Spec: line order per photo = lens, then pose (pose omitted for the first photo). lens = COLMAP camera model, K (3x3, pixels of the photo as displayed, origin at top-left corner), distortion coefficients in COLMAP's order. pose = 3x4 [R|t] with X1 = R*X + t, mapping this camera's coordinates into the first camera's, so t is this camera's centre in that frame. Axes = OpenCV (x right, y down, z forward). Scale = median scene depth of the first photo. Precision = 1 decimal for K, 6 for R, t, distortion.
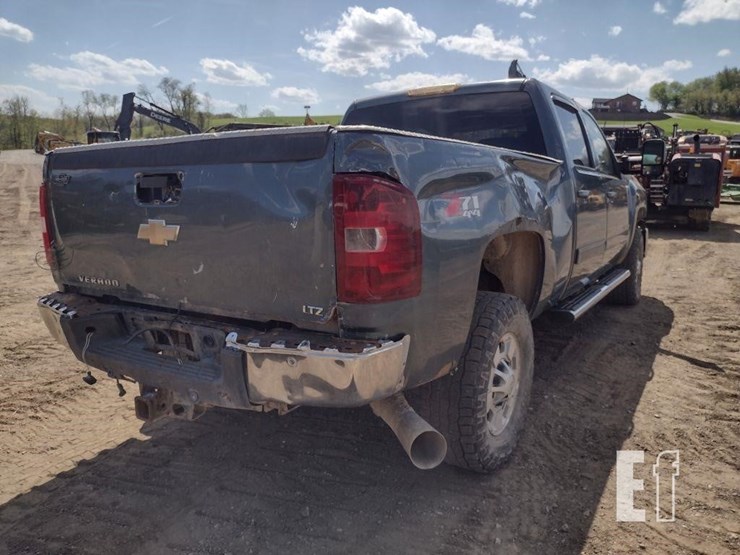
lens RADIAL K [[553.7, 0, 369.8], [0, 553.7, 272.7], [0, 0, 1]] dist [0.051696, -0.061794]
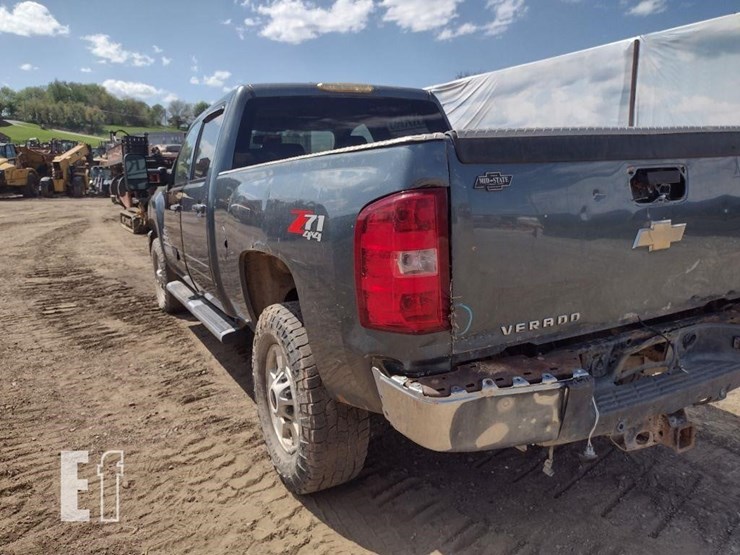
lens RADIAL K [[553.7, 0, 374.4], [0, 553.7, 276.4], [0, 0, 1]] dist [0.051696, -0.061794]
pose [[0.480358, -0.159849, 0.862383, -1.379622], [0.168580, 0.981745, 0.088073, -0.159331], [-0.860719, 0.103074, 0.498537, 0.952603]]
